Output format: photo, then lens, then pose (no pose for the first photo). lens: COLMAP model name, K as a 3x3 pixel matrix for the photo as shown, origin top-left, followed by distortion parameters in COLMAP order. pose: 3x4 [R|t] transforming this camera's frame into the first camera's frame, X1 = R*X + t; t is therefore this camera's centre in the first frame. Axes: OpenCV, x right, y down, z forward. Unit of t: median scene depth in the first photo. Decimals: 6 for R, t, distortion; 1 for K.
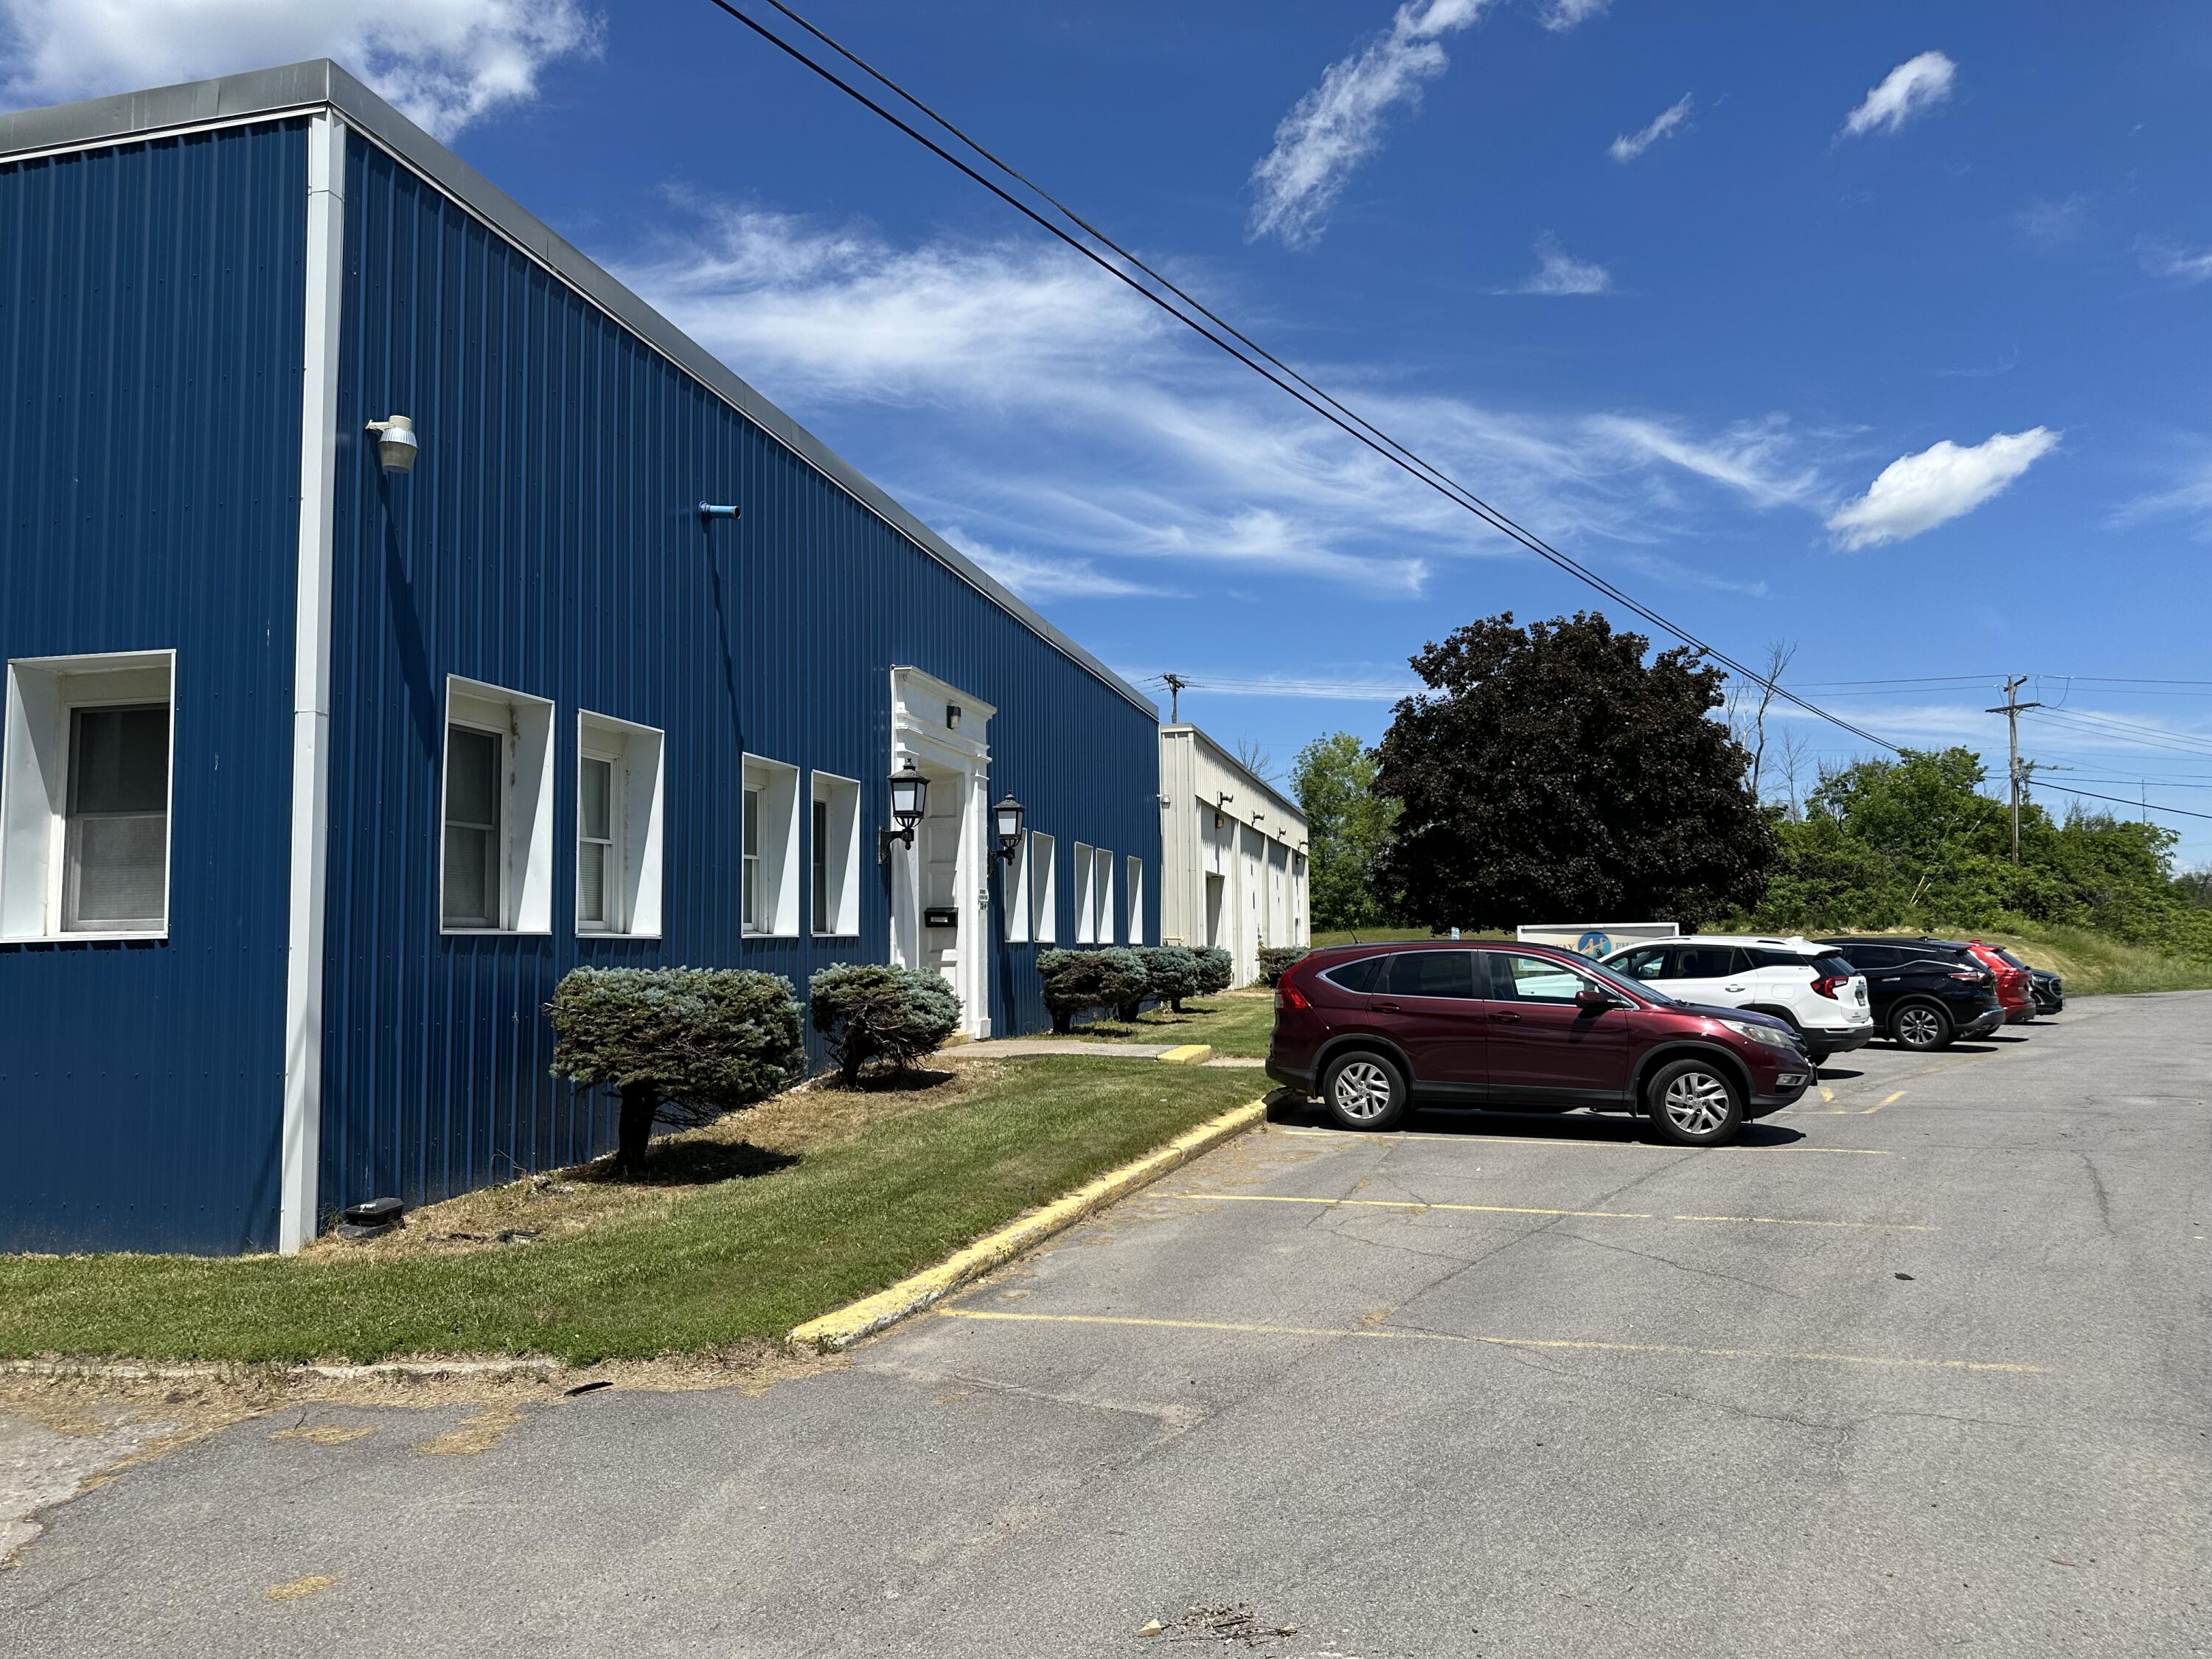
lens RADIAL K [[1573.7, 0, 1106.0], [0, 1573.7, 829.5], [0, 0, 1]] dist [0.019300, -0.020065]
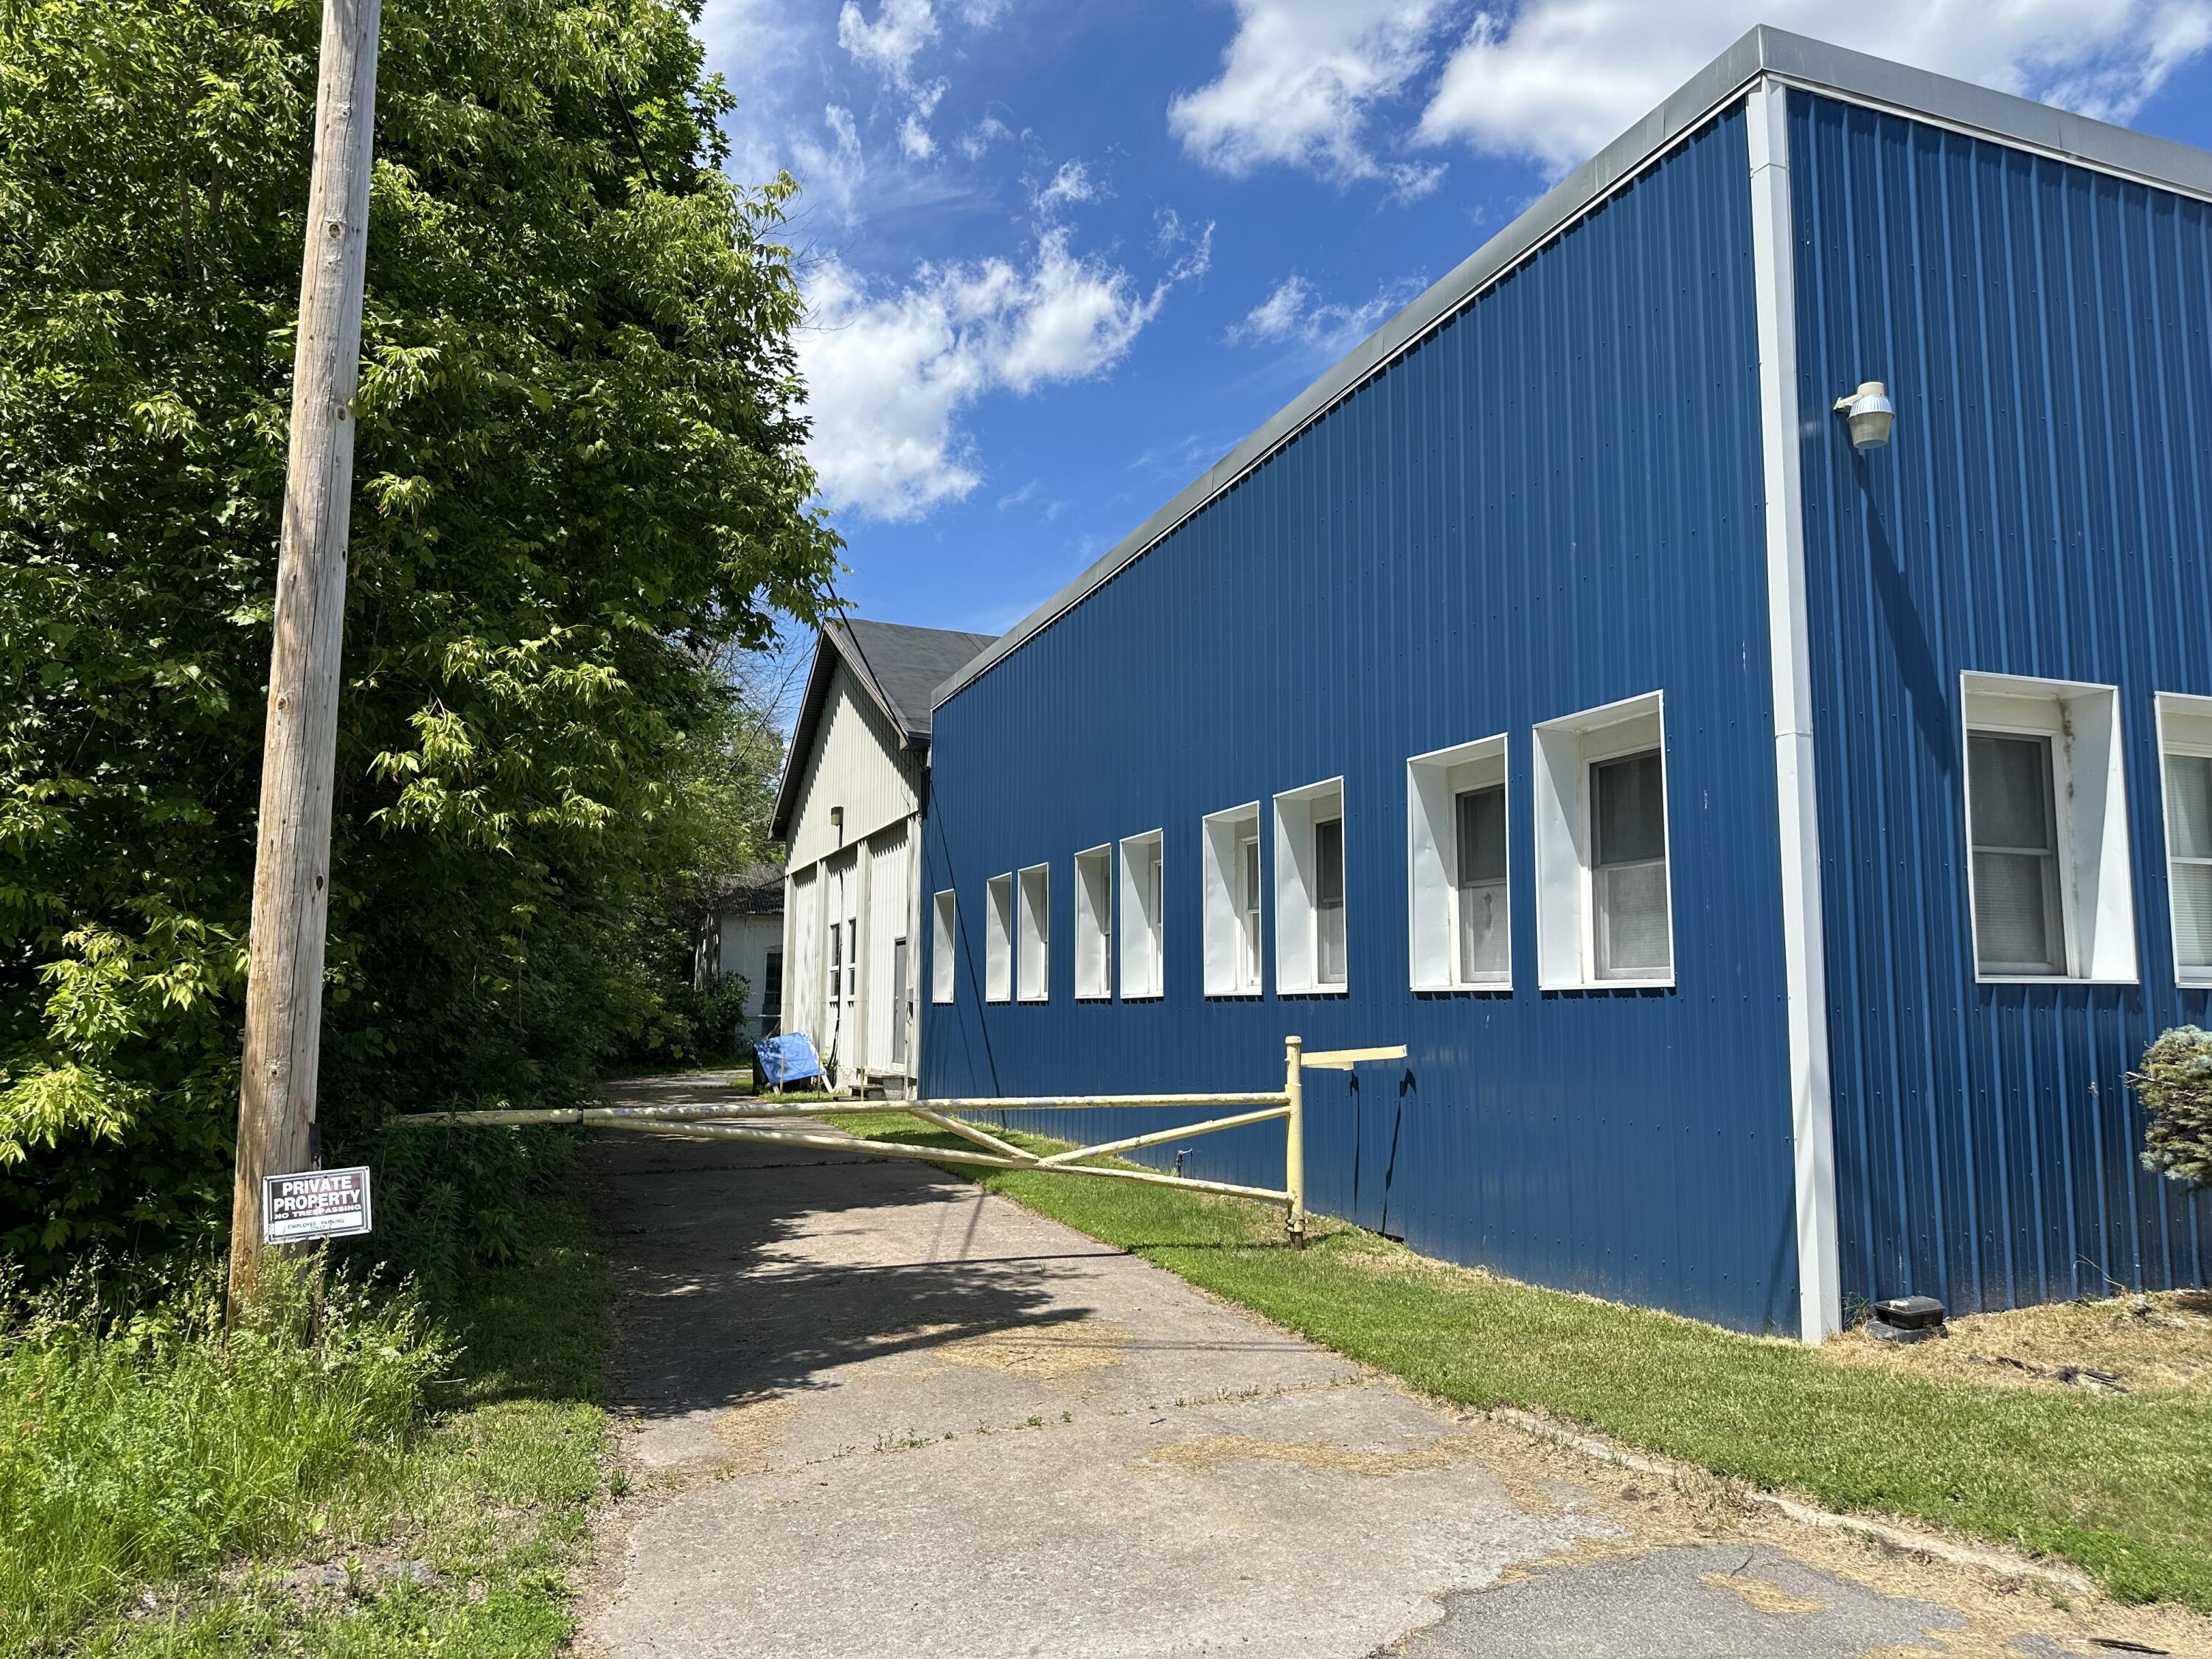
lens RADIAL K [[1573.7, 0, 1106.0], [0, 1573.7, 829.5], [0, 0, 1]] dist [0.019300, -0.020065]
pose [[0.562981, -0.080576, -0.822533, 0.011139], [0.053231, 0.996705, -0.061204, 0.013746], [0.824754, -0.009328, 0.565415, 0.168479]]
